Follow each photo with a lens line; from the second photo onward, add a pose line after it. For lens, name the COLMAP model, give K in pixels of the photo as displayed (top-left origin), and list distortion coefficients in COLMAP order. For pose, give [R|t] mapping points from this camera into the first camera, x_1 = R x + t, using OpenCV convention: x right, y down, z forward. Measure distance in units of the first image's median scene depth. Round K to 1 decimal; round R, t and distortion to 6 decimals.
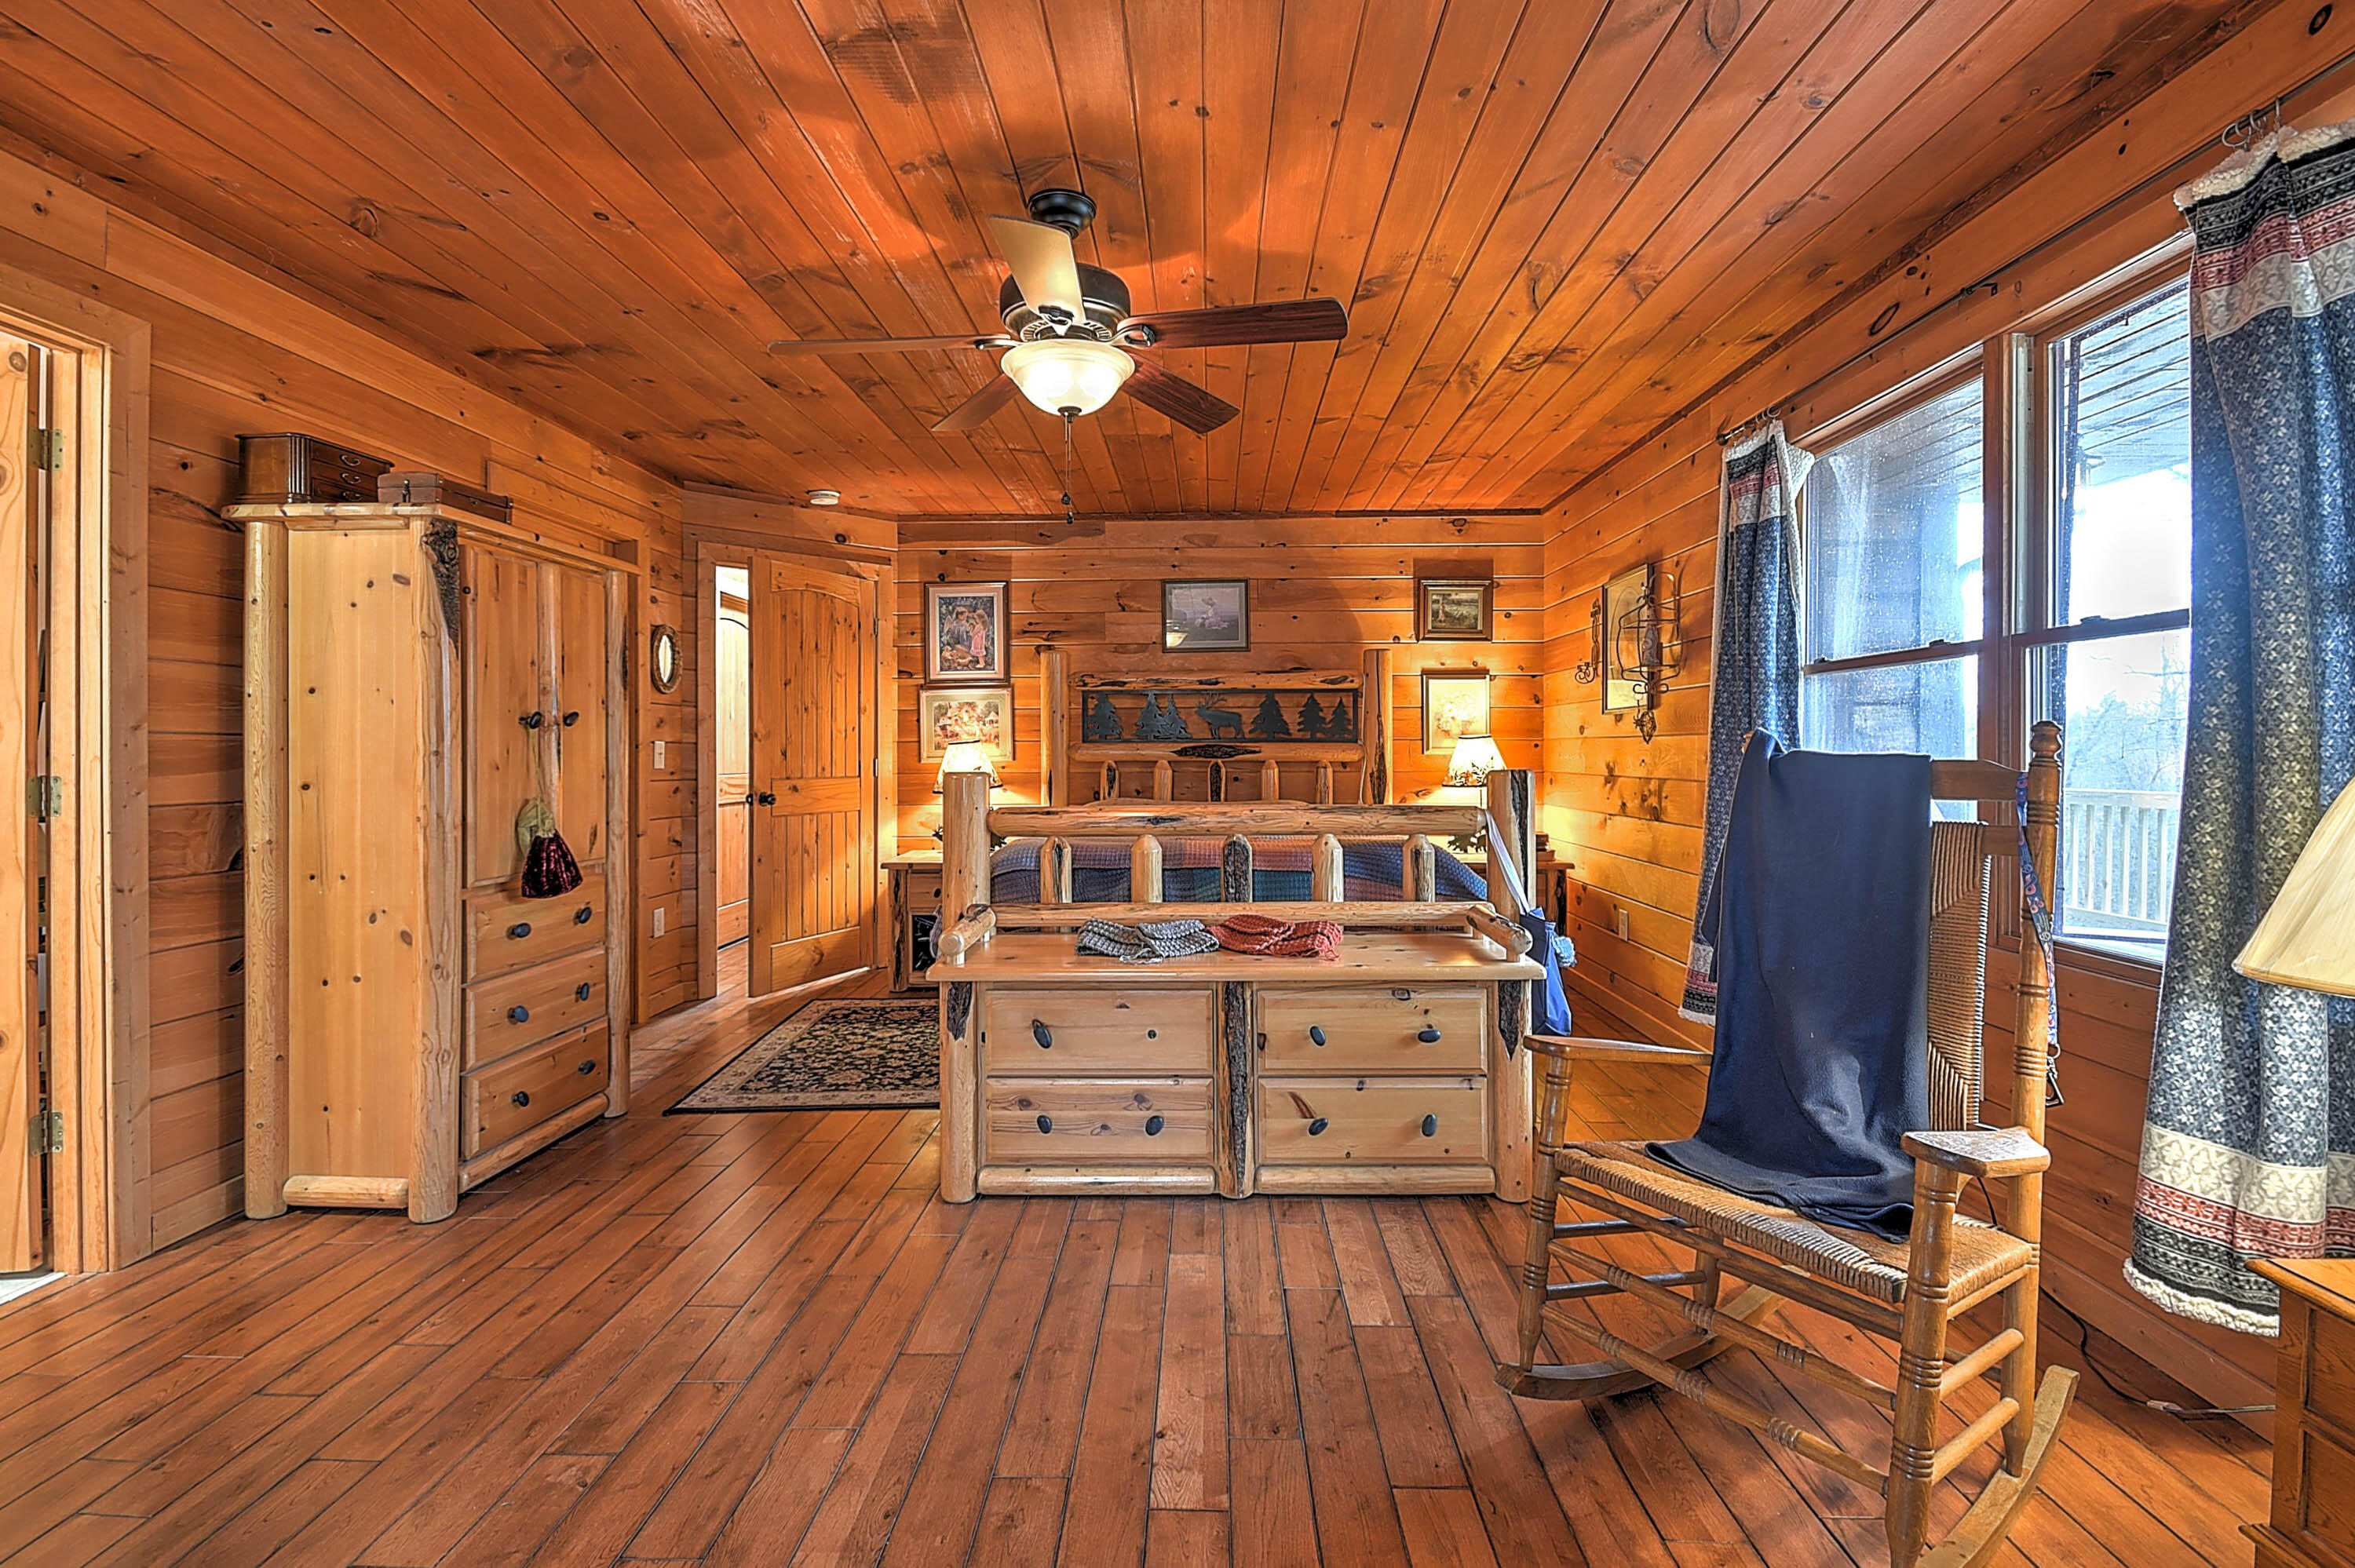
lens RADIAL K [[1040.1, 0, 1180.8], [0, 1040.1, 767.7], [0, 0, 1]] dist [0.010411, -0.004147]
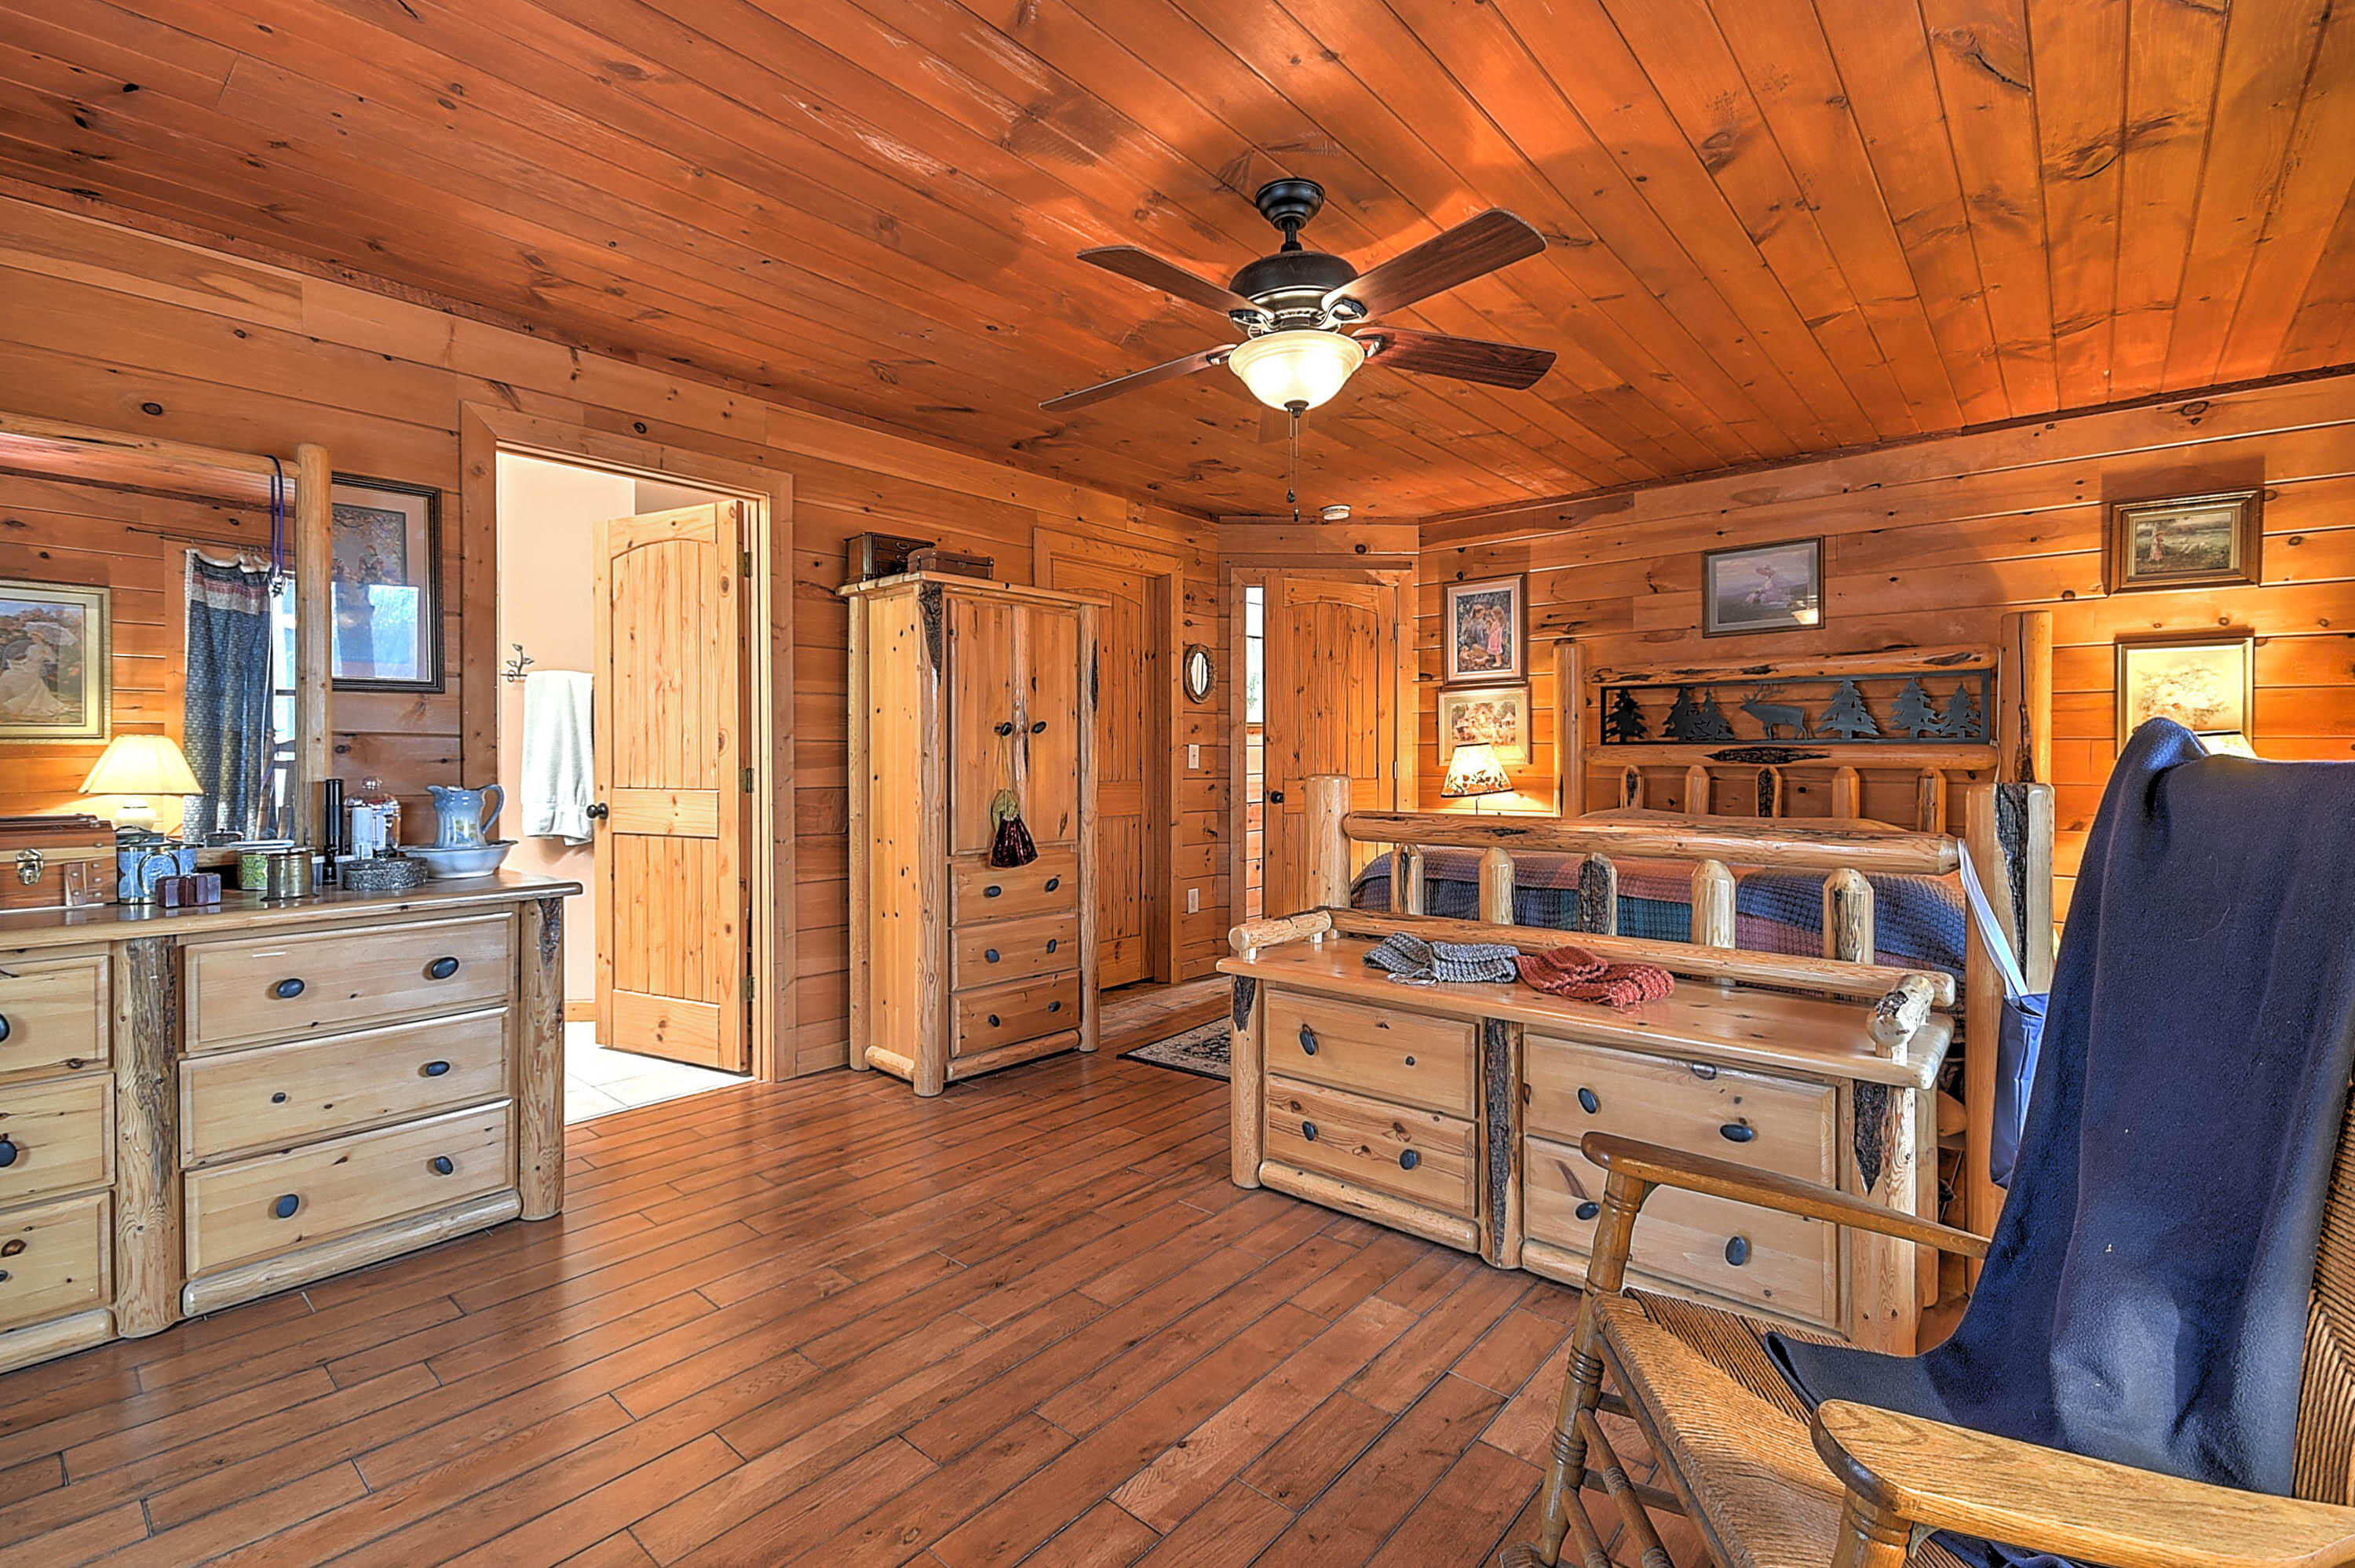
lens RADIAL K [[1043.4, 0, 1177.5], [0, 1043.4, 784.0], [0, 0, 1]] dist [0.011507, -0.003288]
pose [[0.773013, 0.020720, -0.634052, 0.328279], [-0.012520, 0.999770, 0.017407, -0.002721], [0.634267, -0.005518, 0.773095, 0.128032]]
